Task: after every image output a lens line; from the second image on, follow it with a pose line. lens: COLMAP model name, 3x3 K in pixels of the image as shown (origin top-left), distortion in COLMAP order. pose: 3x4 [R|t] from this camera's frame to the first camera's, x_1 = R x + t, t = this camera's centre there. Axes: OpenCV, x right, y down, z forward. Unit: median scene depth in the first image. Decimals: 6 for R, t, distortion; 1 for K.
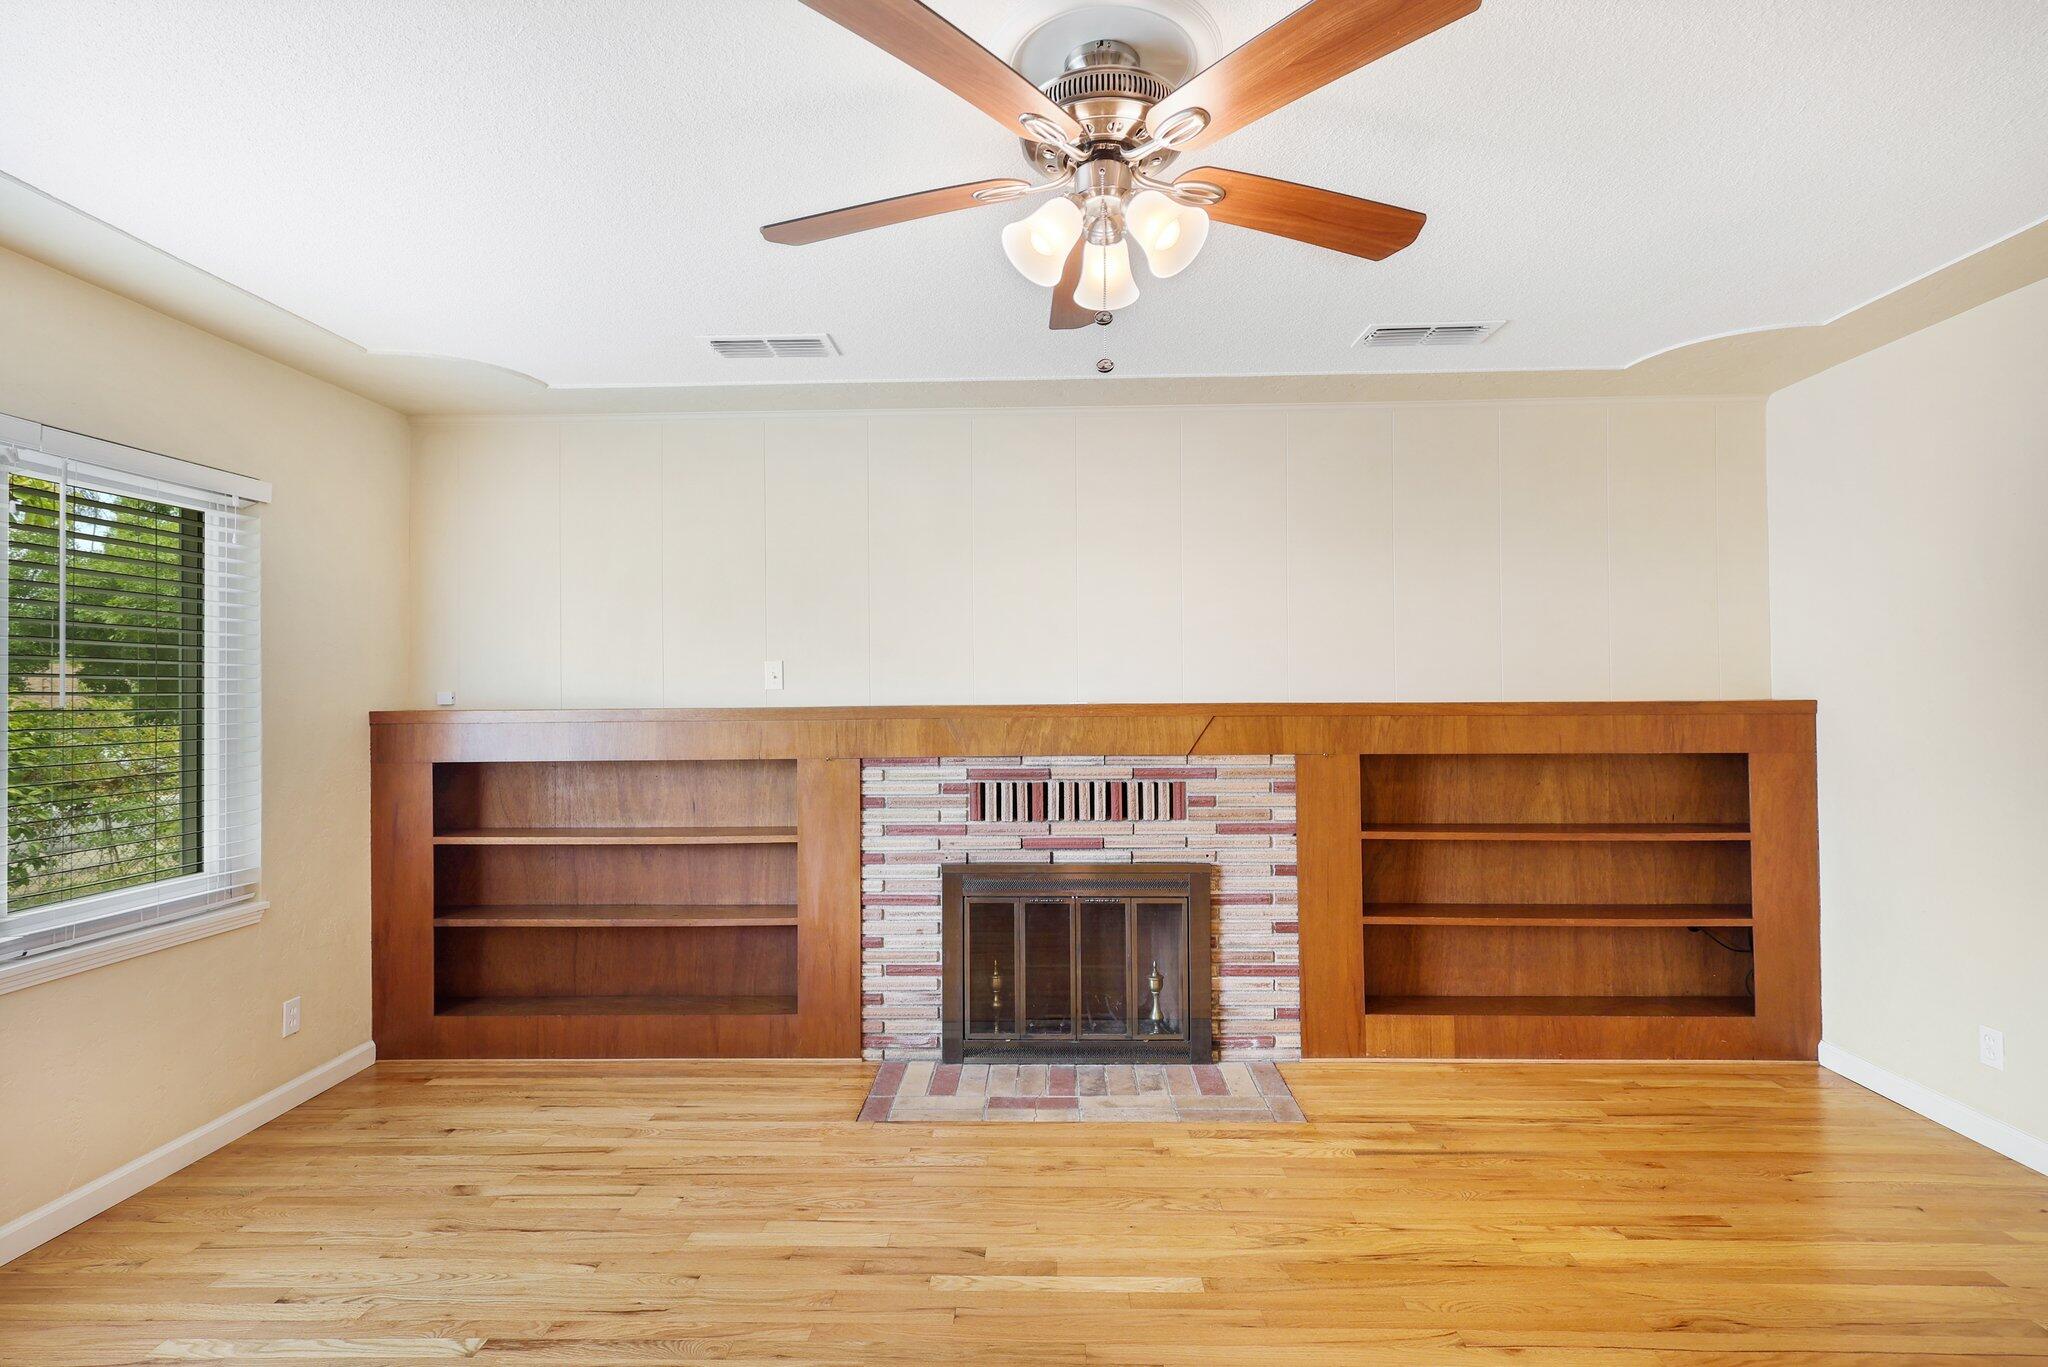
lens RADIAL K [[967.6, 0, 1024.0], [0, 967.6, 683.5], [0, 0, 1]] dist [0.001018, 0.000044]
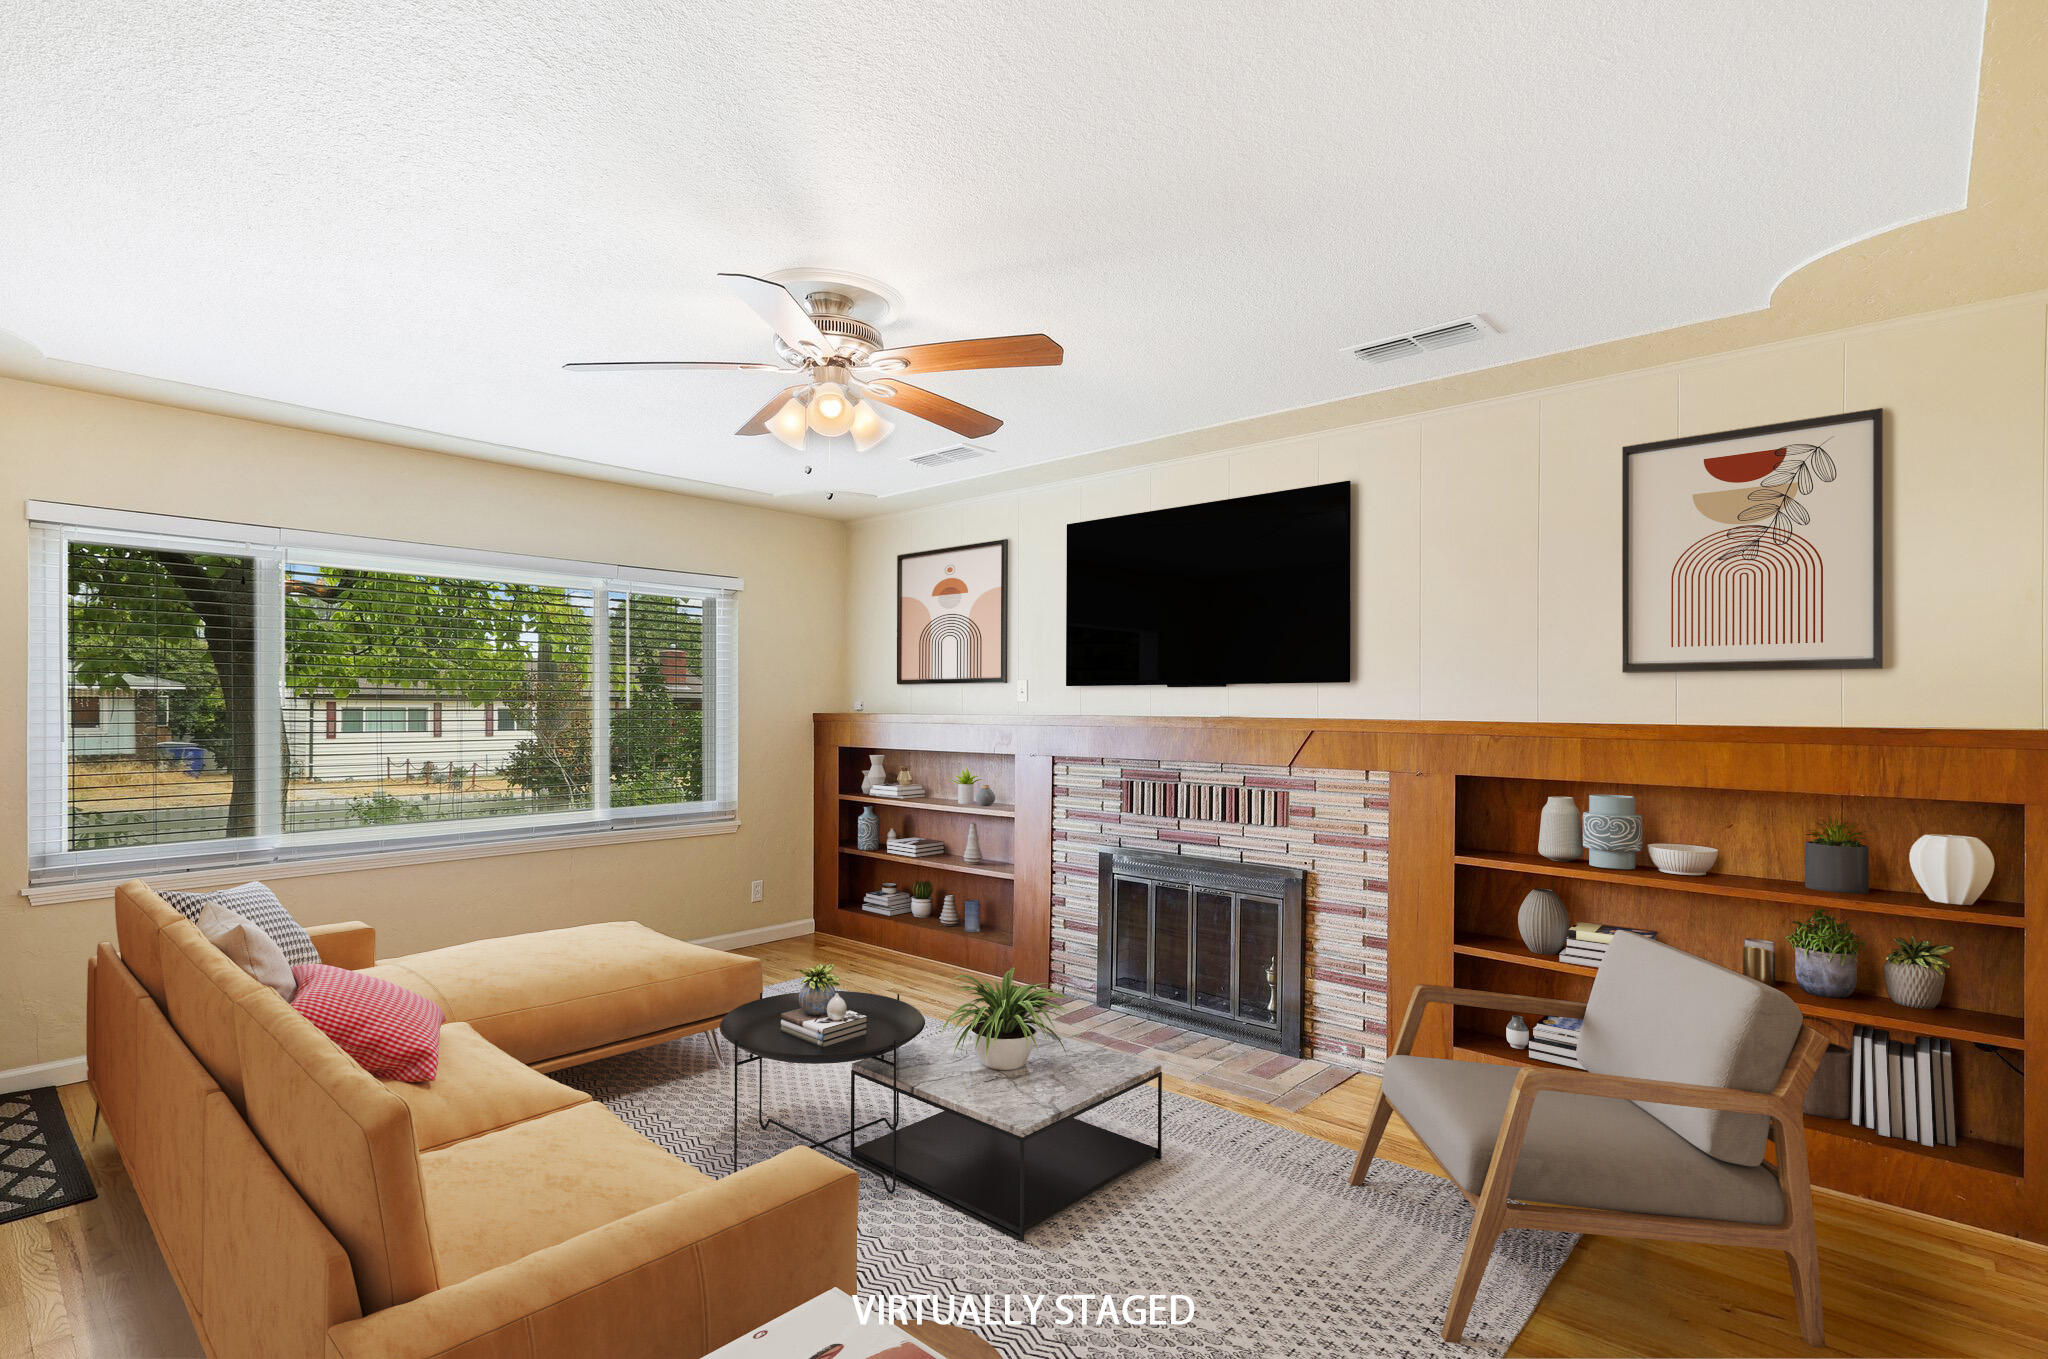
lens RADIAL K [[986.0, 0, 1021.7], [0, 986.0, 713.7], [0, 0, 1]] dist [0.000997, 0.000440]
pose [[0.762810, 0.017031, -0.646399, 0.643409], [-0.003989, 0.999758, 0.021635, -0.006619], [0.646611, -0.013925, 0.762693, -0.016505]]
